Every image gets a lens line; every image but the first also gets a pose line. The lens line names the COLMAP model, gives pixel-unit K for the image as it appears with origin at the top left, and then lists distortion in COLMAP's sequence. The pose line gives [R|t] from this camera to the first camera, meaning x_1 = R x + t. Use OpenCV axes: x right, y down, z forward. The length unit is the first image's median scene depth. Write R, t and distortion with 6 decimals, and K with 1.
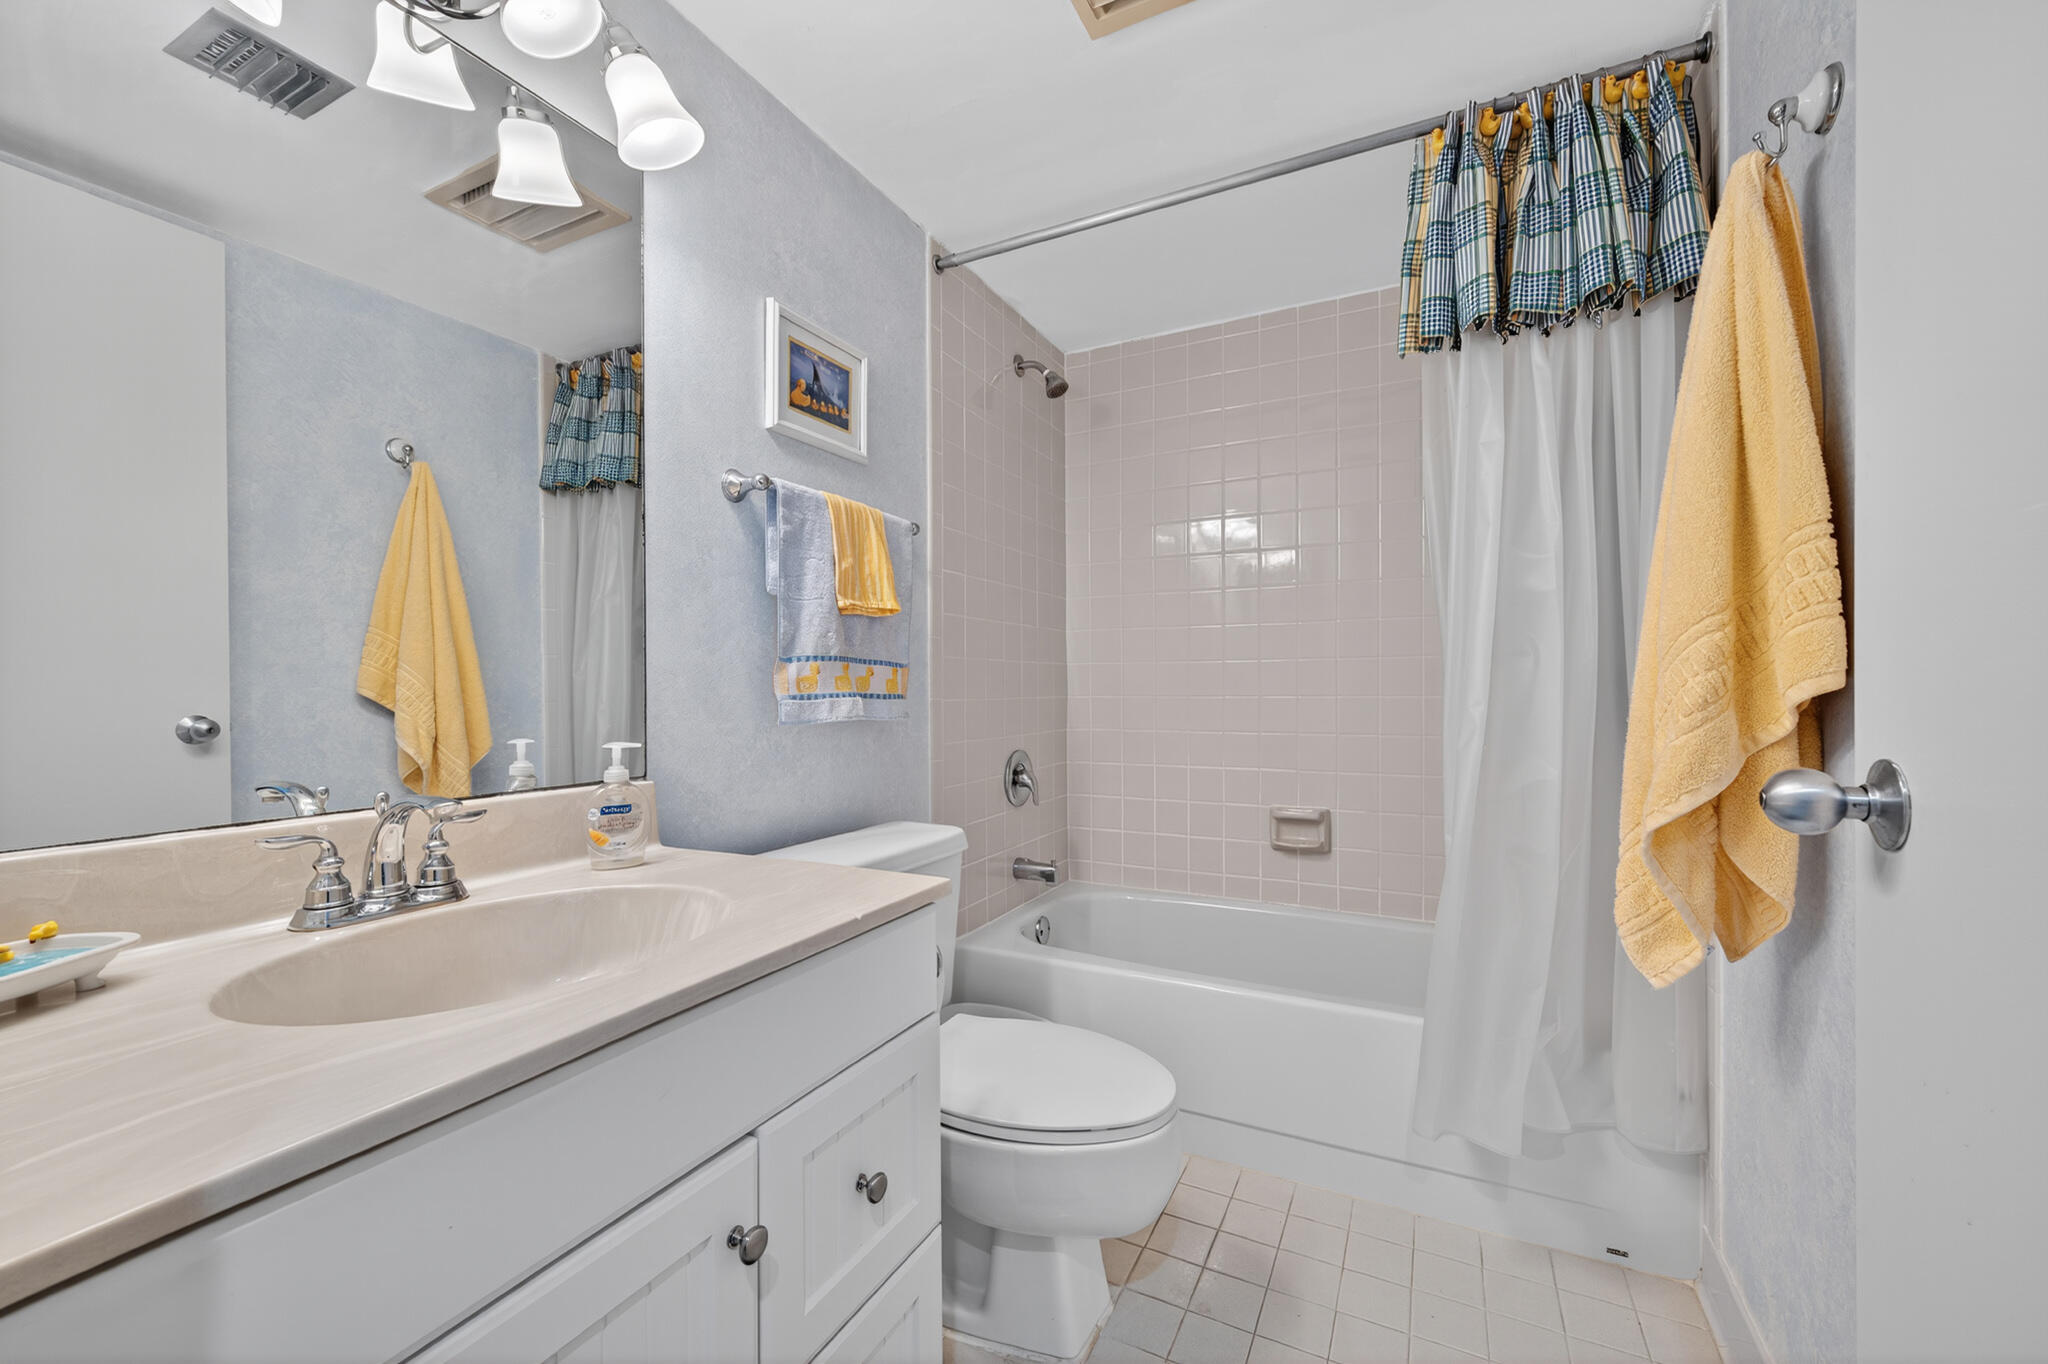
lens RADIAL K [[895.9, 0, 1030.3], [0, 895.9, 670.8], [0, 0, 1]] dist [0.001430, 0.000019]
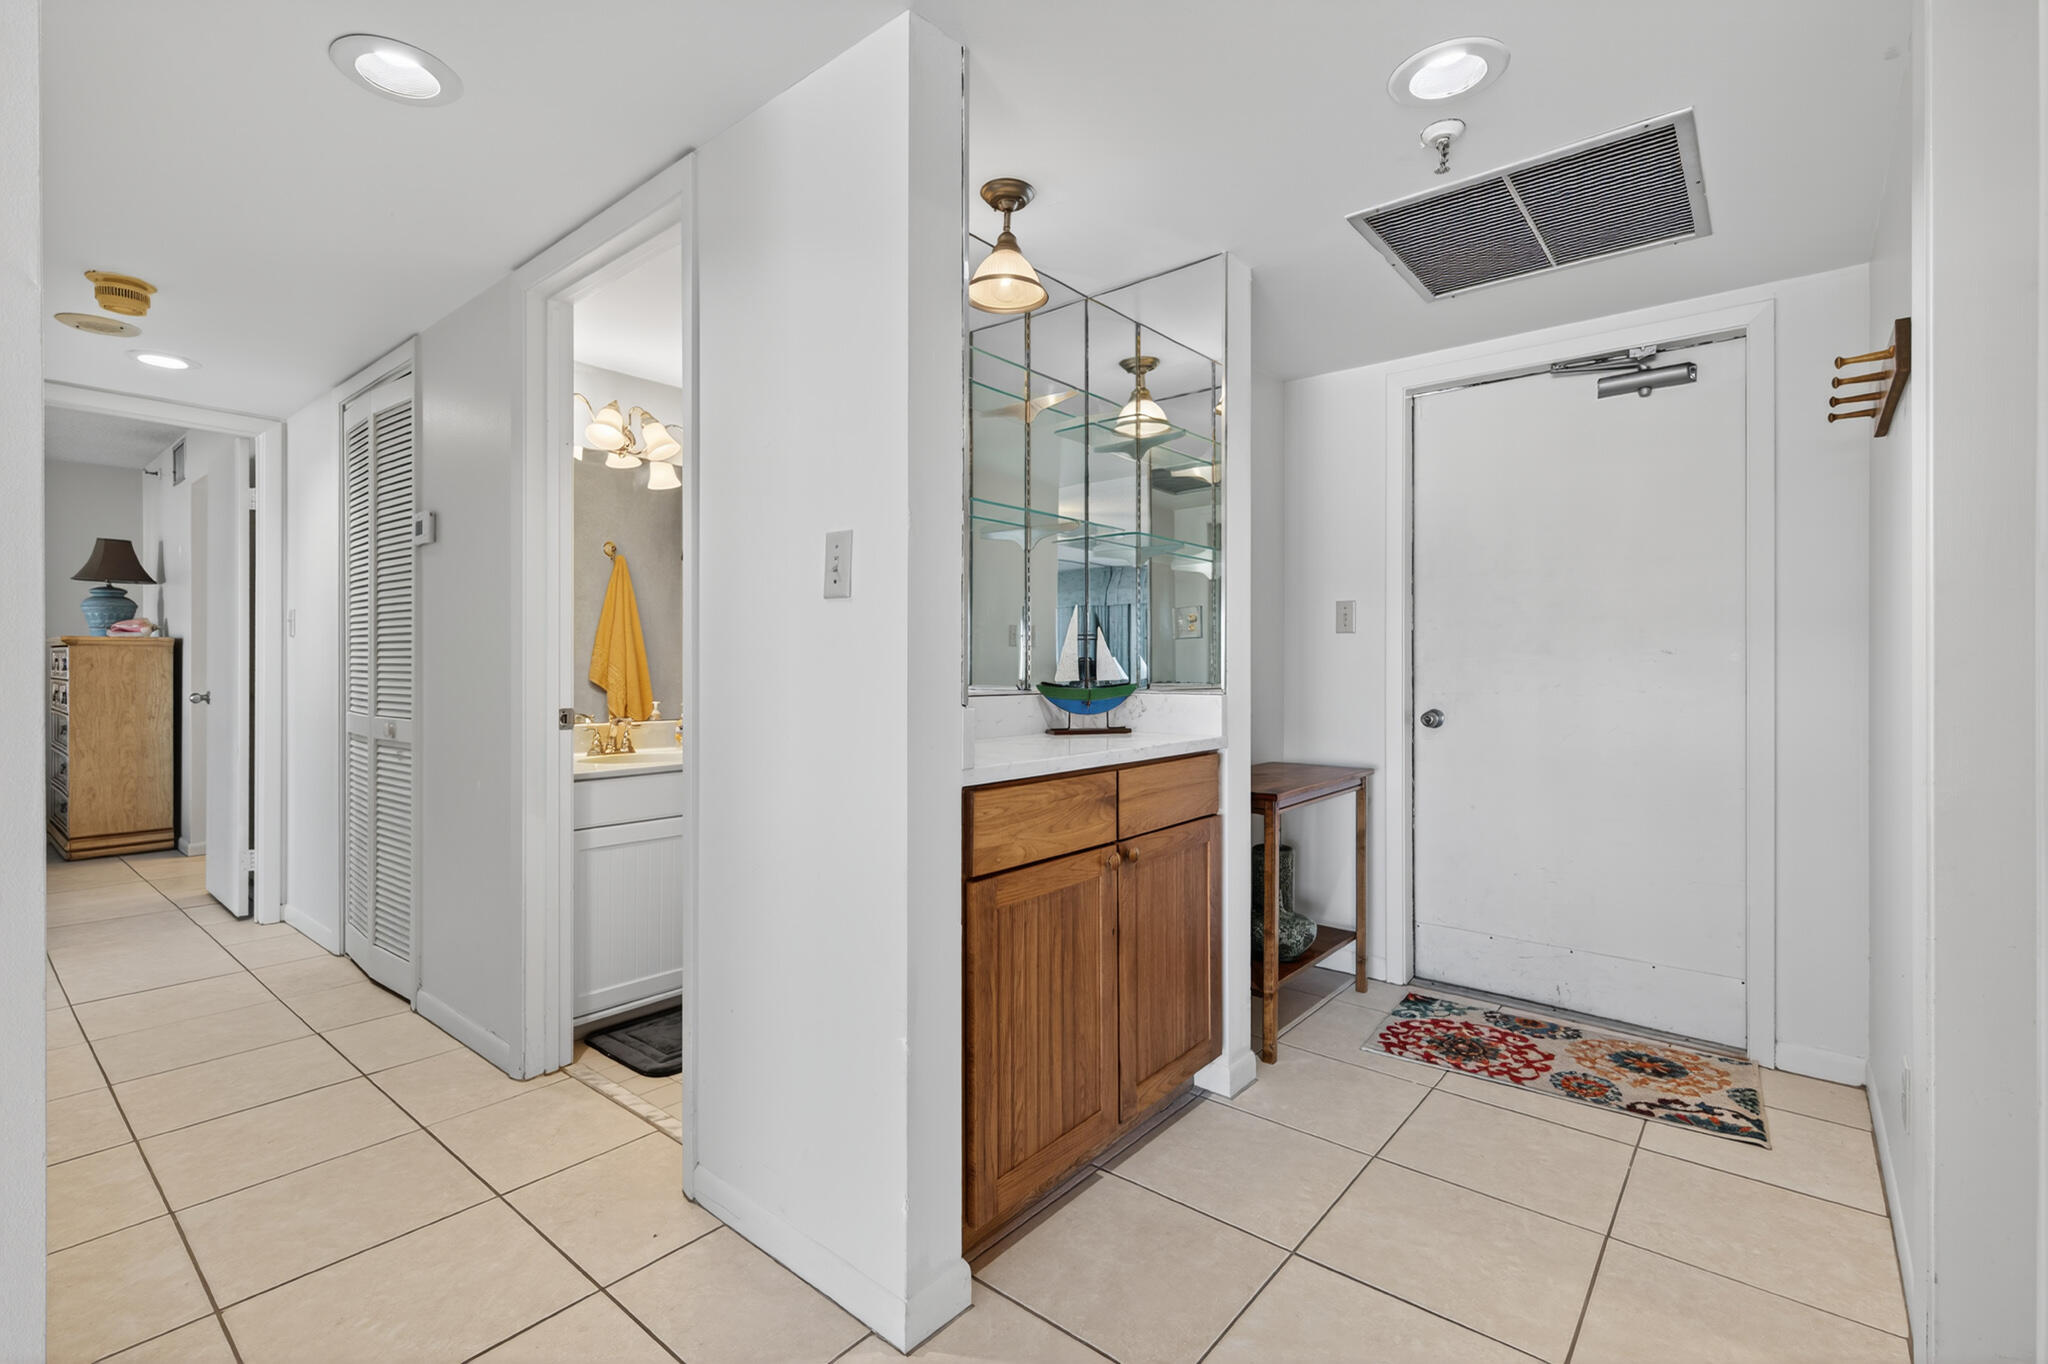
lens RADIAL K [[895.9, 0, 1030.3], [0, 895.9, 670.8], [0, 0, 1]] dist [0.001430, 0.000019]
pose [[0.986315, 0.010903, -0.164513, 0.477985], [-0.008445, 0.999842, 0.015632, -0.032796], [0.164658, -0.014029, 0.986251, -0.712958]]
